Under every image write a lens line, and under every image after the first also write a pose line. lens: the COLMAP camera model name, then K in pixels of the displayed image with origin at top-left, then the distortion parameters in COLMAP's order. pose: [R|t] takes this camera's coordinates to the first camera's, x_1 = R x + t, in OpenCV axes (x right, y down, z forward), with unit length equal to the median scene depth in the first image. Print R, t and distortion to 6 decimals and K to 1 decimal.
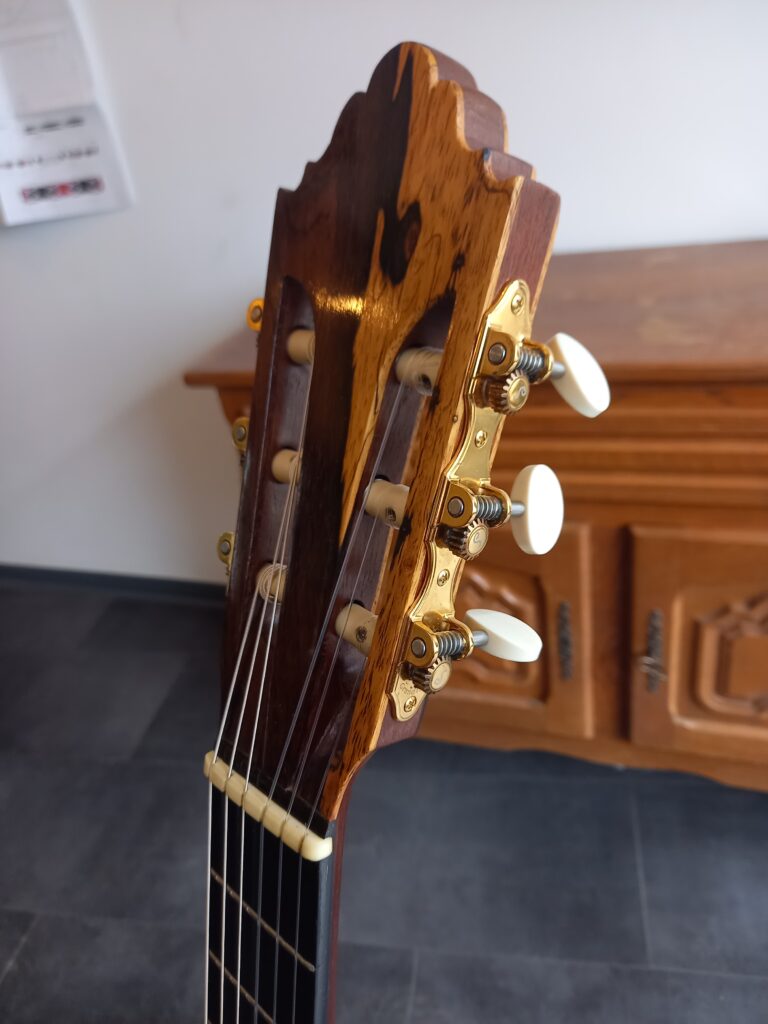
lens RADIAL K [[734.4, 0, 394.3], [0, 734.4, 483.7], [0, 0, 1]] dist [0.001437, -0.053578]
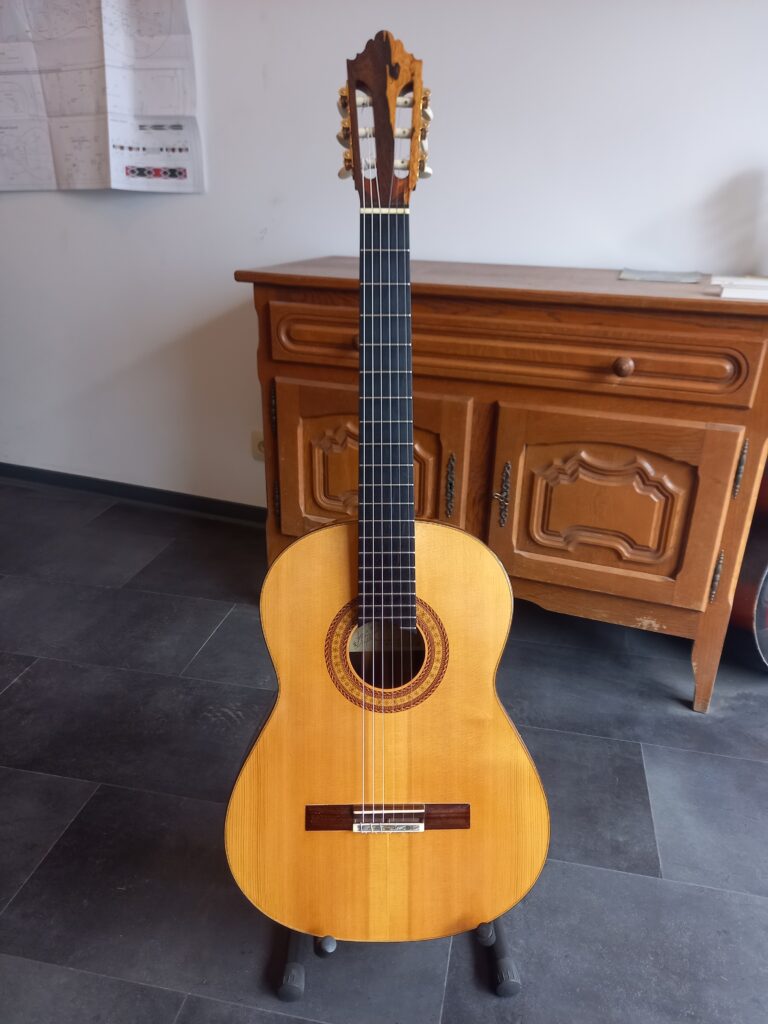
lens RADIAL K [[755.1, 0, 384.0], [0, 755.1, 512.0], [0, 0, 1]] dist [-0.009170, 0.006320]
pose [[0.985668, 0.166717, 0.025771, 0.061658], [-0.162670, 0.979766, -0.116603, 0.451950], [-0.044690, 0.110740, 0.992844, -0.518615]]
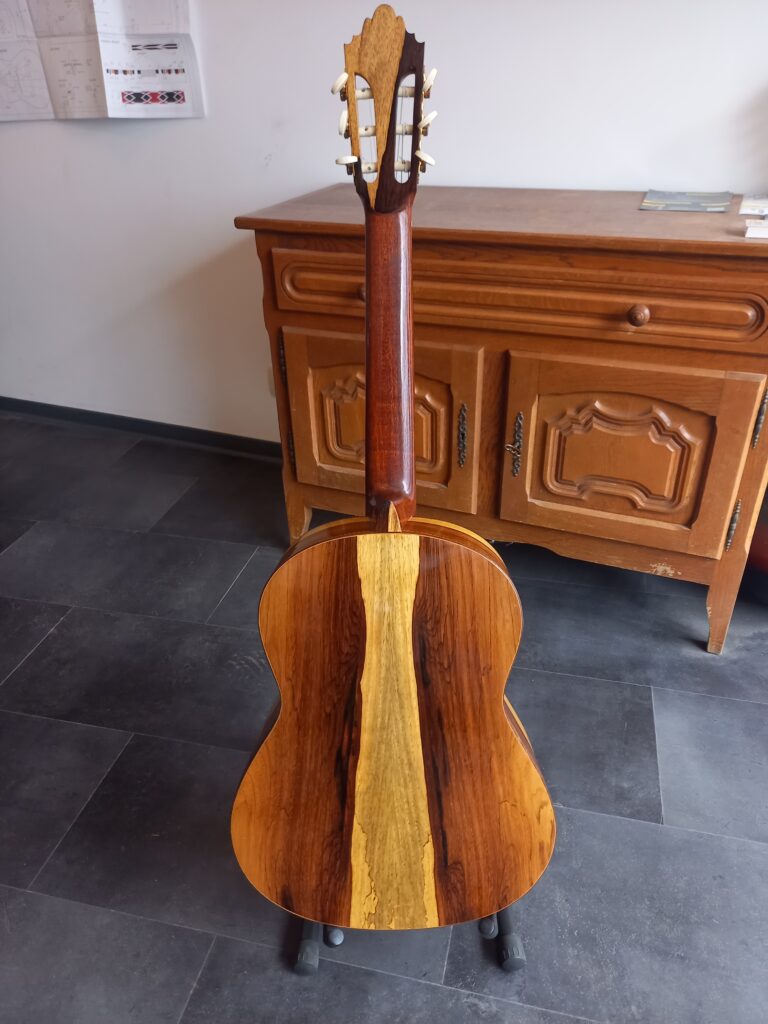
lens RADIAL K [[752.0, 0, 384.0], [0, 752.0, 512.0], [0, 0, 1]] dist [-0.003766, -0.005542]
pose [[0.990112, 0.140203, -0.004534, 0.096732], [-0.139993, 0.989647, 0.031631, 0.328246], [0.008922, -0.030683, 0.999489, -0.521172]]
